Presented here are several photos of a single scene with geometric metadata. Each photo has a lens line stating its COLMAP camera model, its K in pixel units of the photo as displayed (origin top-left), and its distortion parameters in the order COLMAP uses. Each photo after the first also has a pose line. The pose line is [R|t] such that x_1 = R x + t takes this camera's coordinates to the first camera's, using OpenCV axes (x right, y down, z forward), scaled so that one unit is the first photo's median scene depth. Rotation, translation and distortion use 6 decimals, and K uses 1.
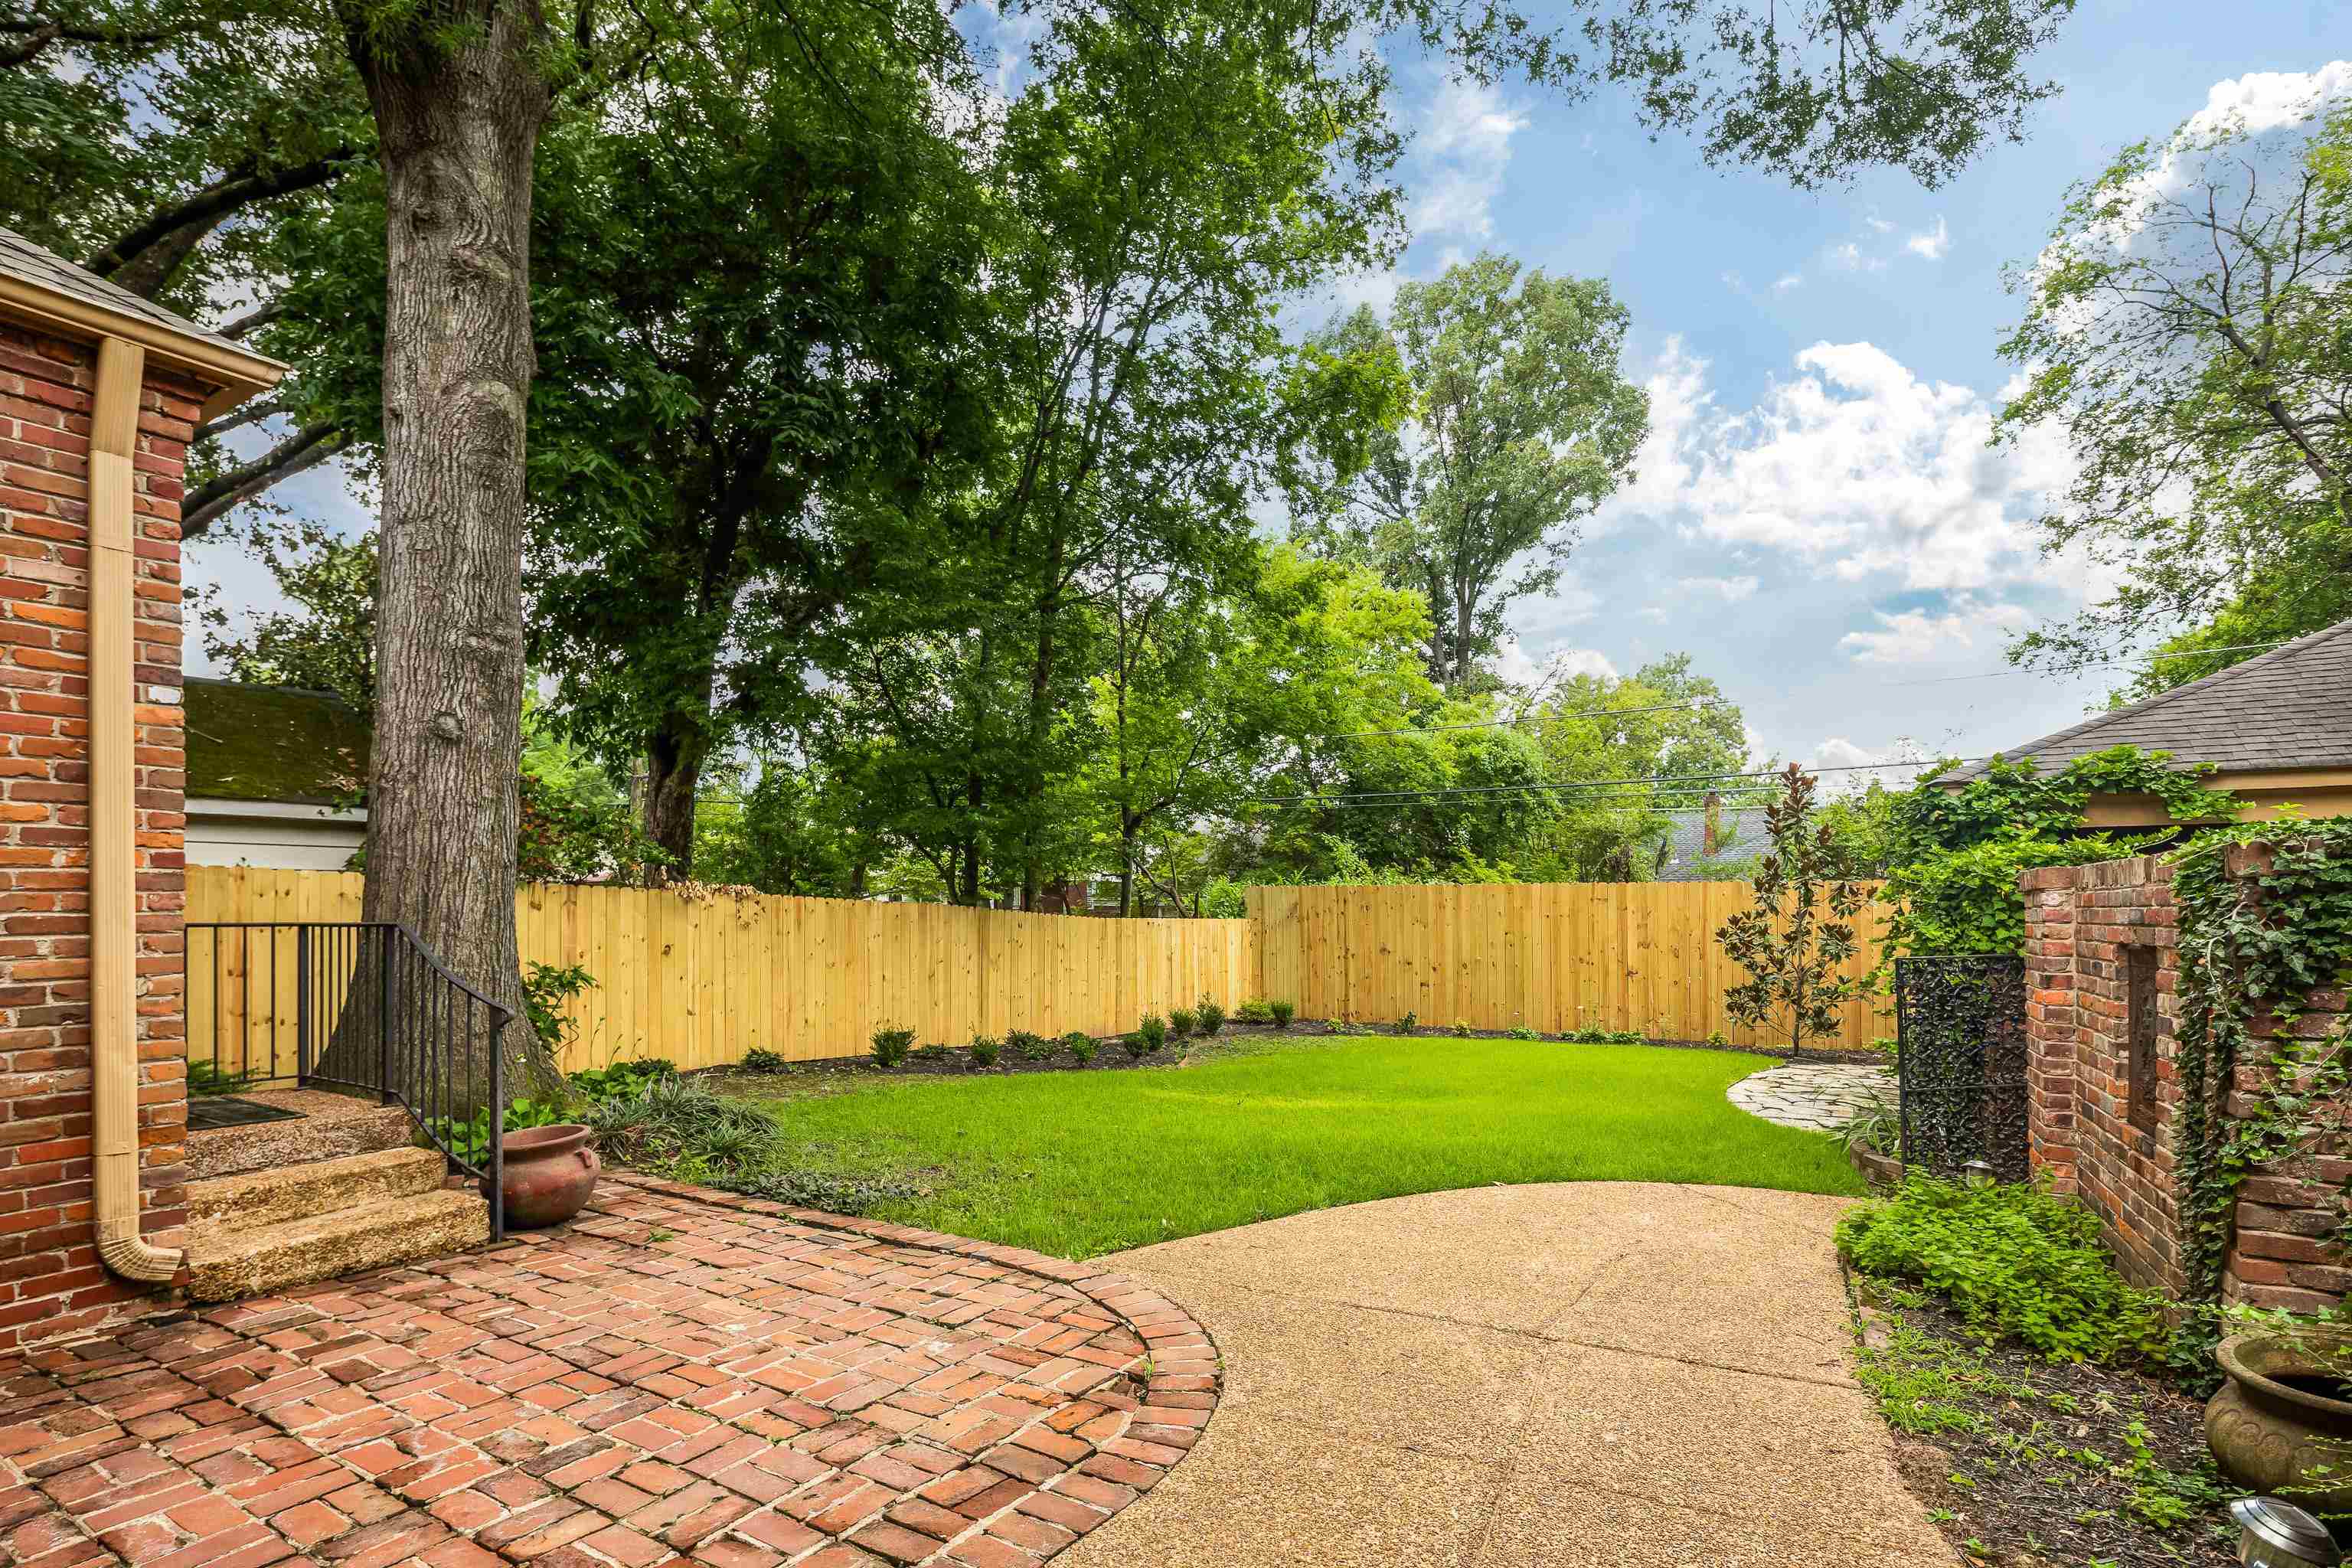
lens RADIAL K [[1162.5, 0, 1220.2], [0, 1162.5, 898.8], [0, 0, 1]] dist [0.009877, -0.004518]
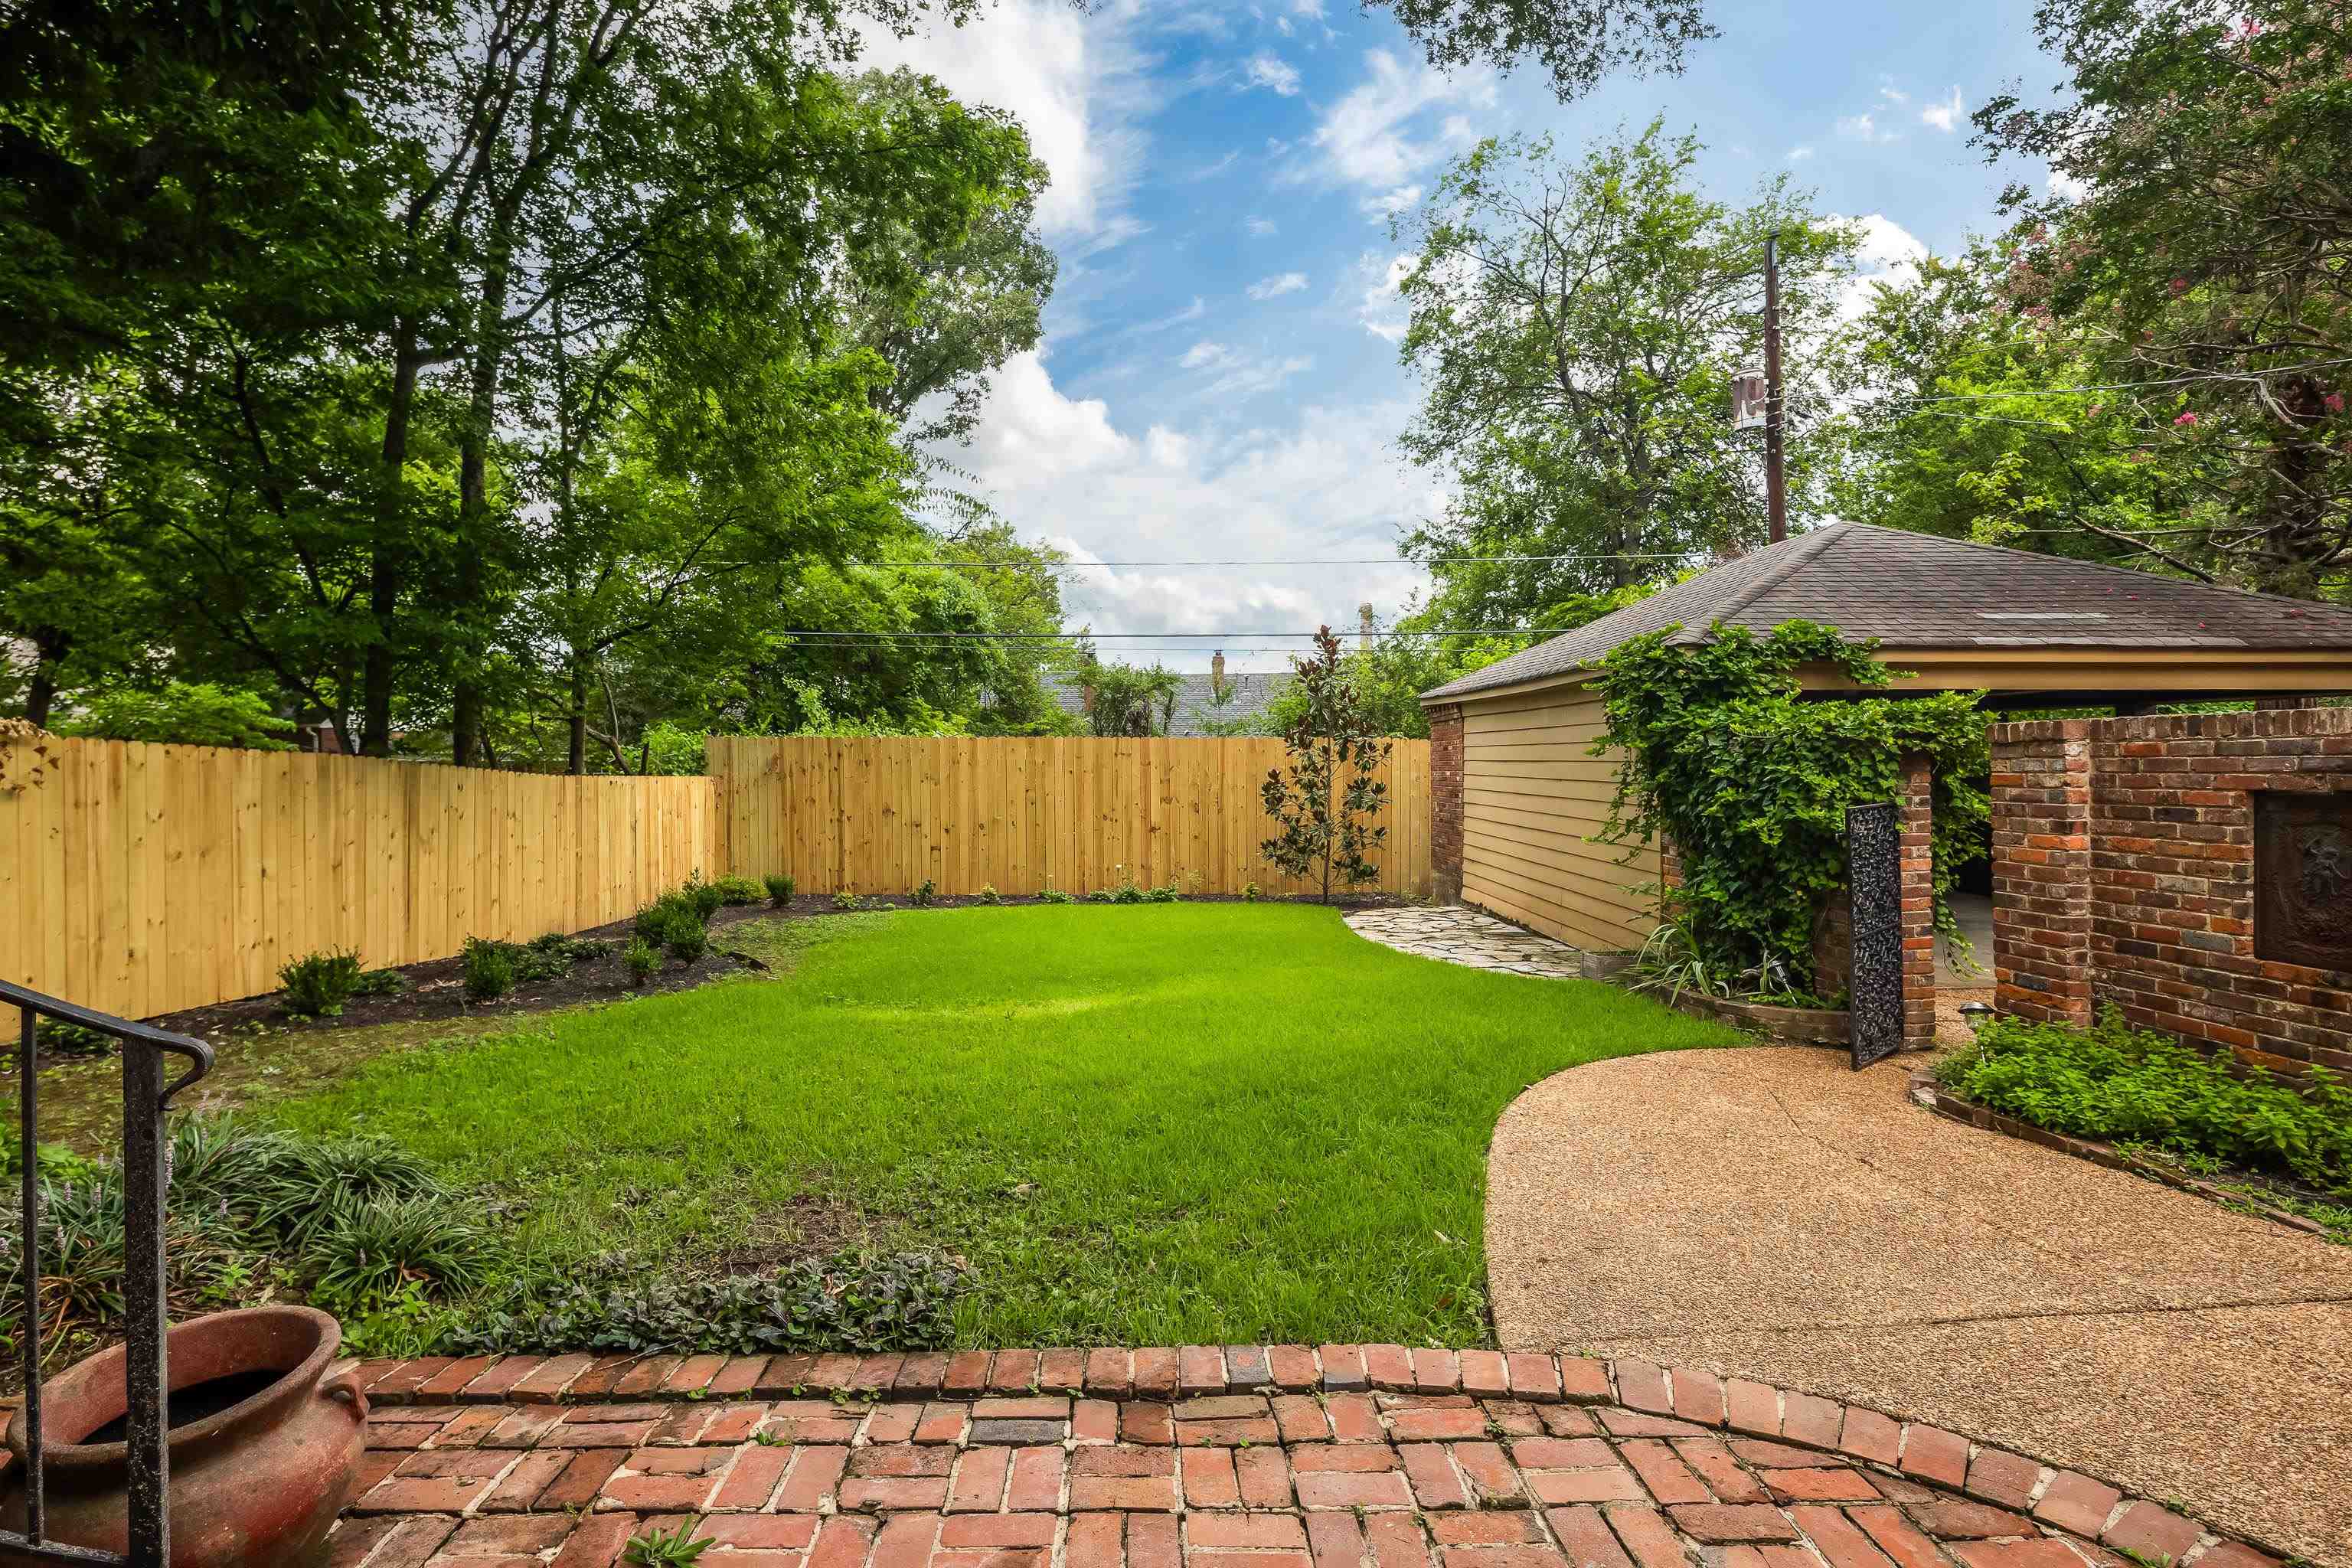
lens RADIAL K [[1162.5, 0, 1197.1], [0, 1162.5, 750.7], [0, 0, 1]] dist [0.009877, -0.004518]
pose [[0.845066, 0.006206, 0.534626, -0.332057], [-0.003807, 0.999977, -0.005590, 0.006612], [-0.534649, 0.002689, 0.845070, 0.337102]]
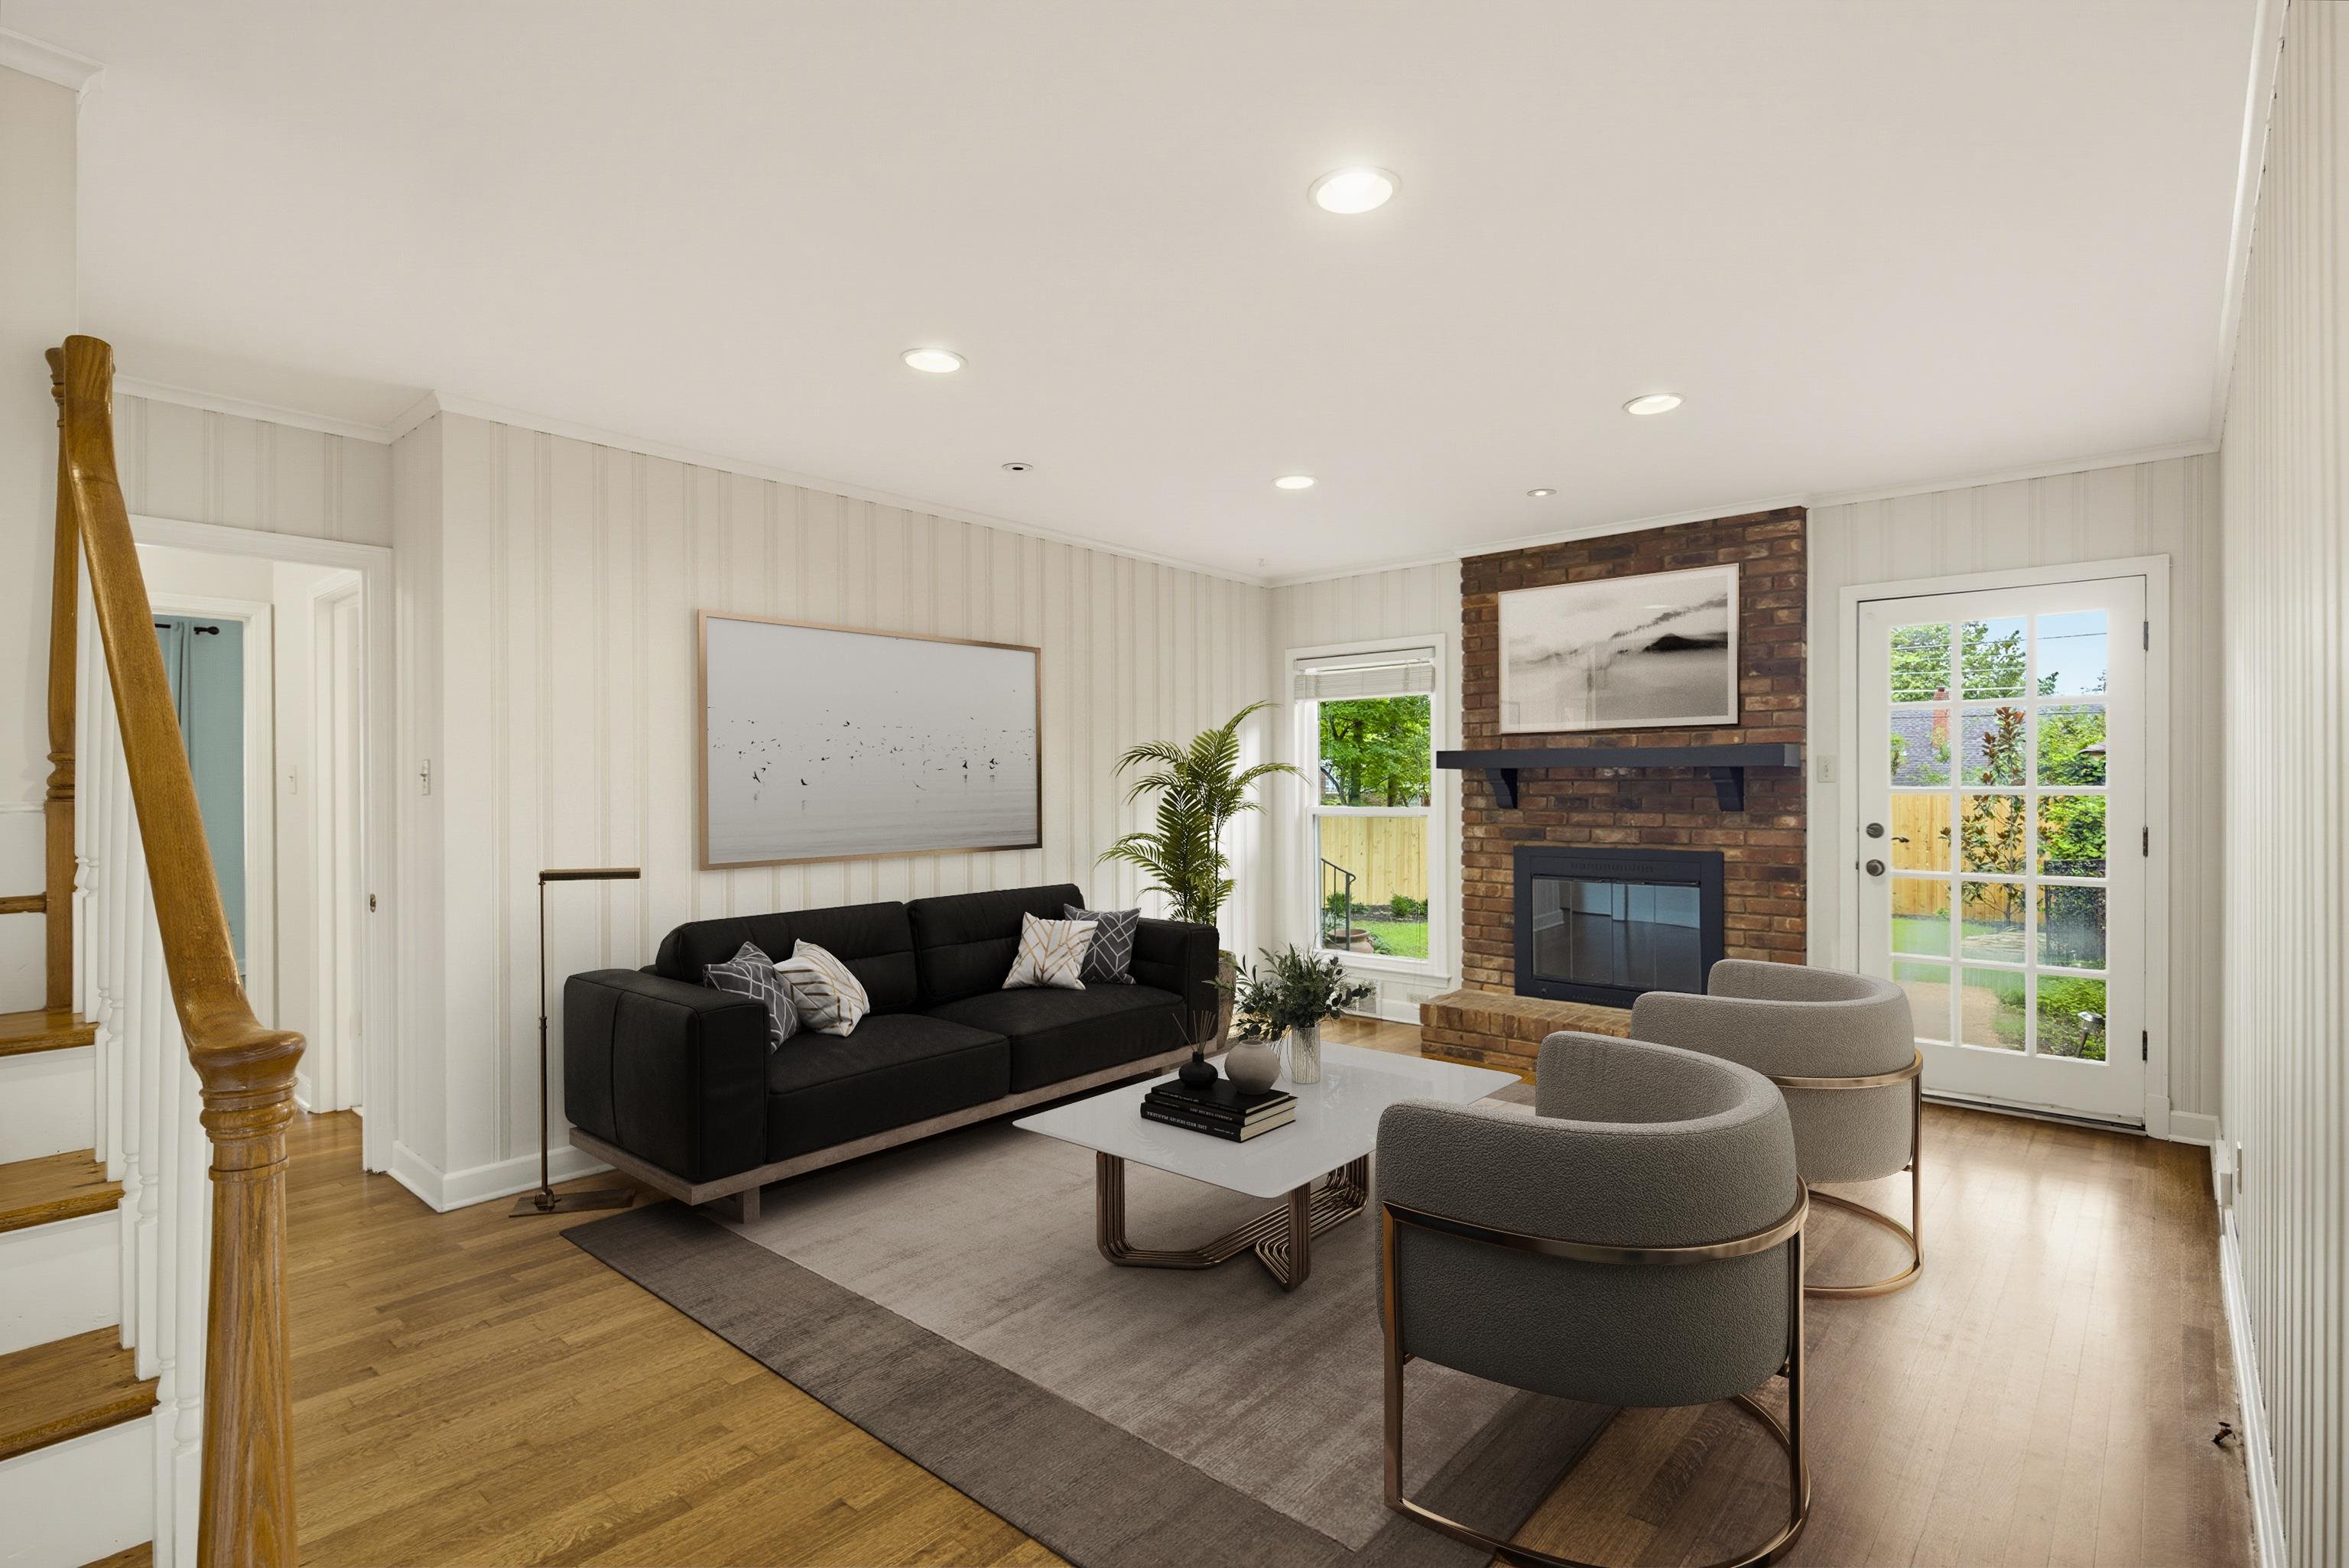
lens RADIAL K [[1160.9, 0, 1159.9], [0, 1160.9, 778.2], [0, 0, 1]] dist [0.009877, -0.004518]
pose [[0.981306, 0.001771, -0.192448, -0.335950], [-0.000984, 0.999991, 0.004181, -0.066210], [0.192454, -0.003913, 0.981298, -0.837060]]
